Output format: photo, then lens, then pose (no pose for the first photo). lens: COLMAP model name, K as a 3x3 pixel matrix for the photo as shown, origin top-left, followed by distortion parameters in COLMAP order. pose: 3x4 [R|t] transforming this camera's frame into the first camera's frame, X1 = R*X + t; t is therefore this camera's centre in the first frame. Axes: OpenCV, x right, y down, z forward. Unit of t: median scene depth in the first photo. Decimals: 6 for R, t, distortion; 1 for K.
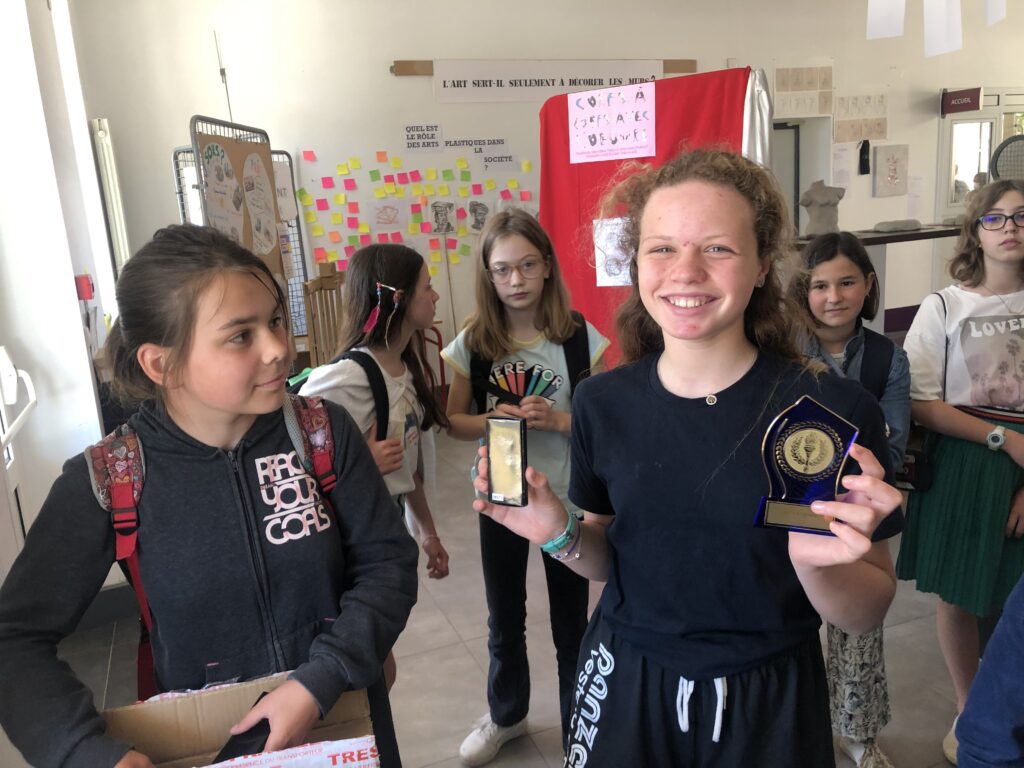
lens RADIAL K [[859.7, 0, 505.8], [0, 859.7, 387.2], [0, 0, 1]] dist [0.002147, 0.016460]
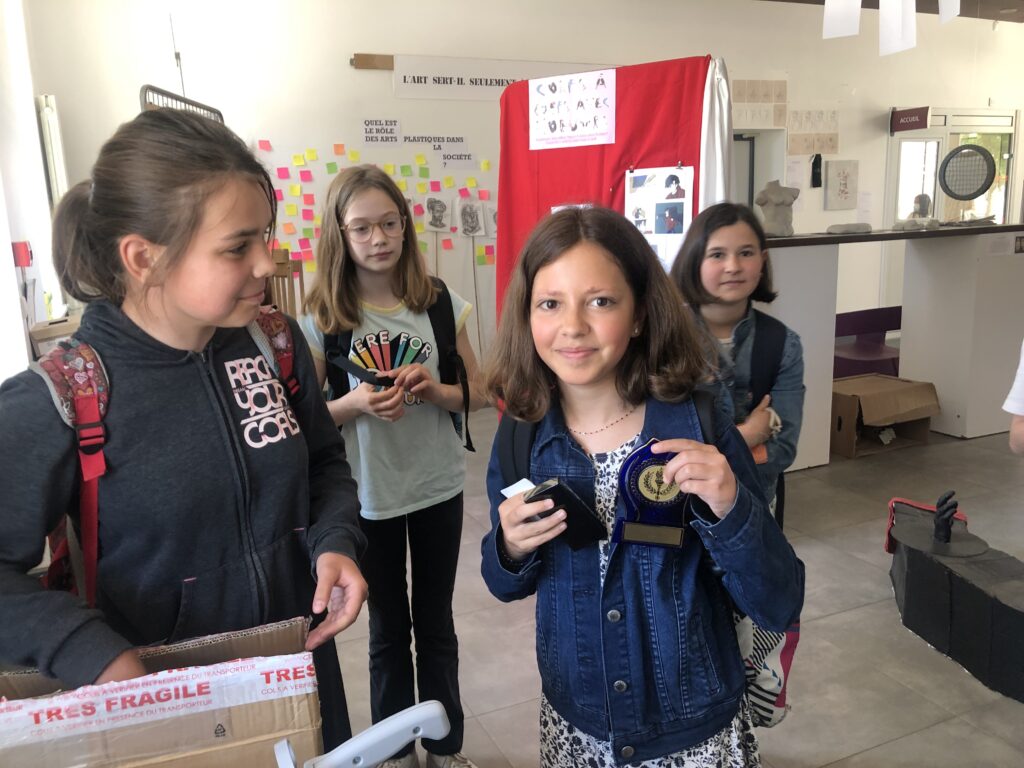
lens RADIAL K [[859.7, 0, 505.8], [0, 859.7, 387.2], [0, 0, 1]] dist [0.002147, 0.016460]
pose [[0.998359, 0.021433, 0.053100, 0.000240], [-0.020371, 0.999583, -0.020474, 0.021400], [-0.053517, 0.019358, 0.998379, 0.008294]]
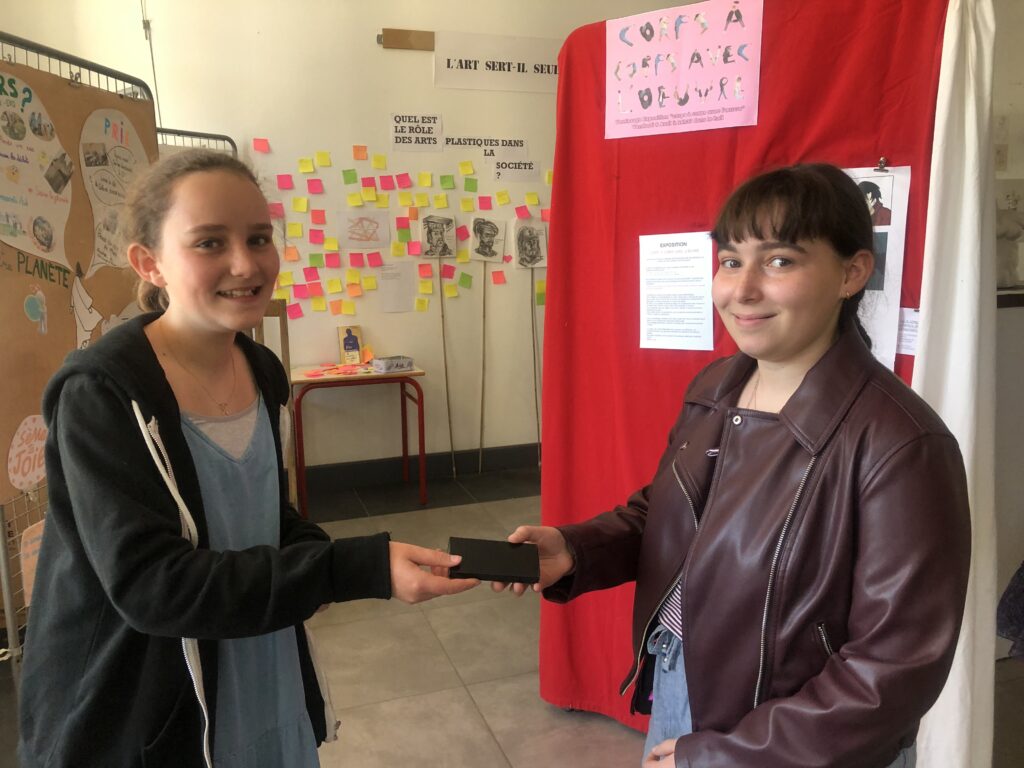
lens RADIAL K [[854.3, 0, 516.8], [0, 854.3, 388.6], [0, 0, 1]] dist [0.019519, 0.002340]
pose [[0.998232, 0.054724, -0.023179, 0.022892], [-0.055581, 0.997727, -0.038088, -0.038602], [0.021042, 0.039309, 0.999006, 0.253474]]
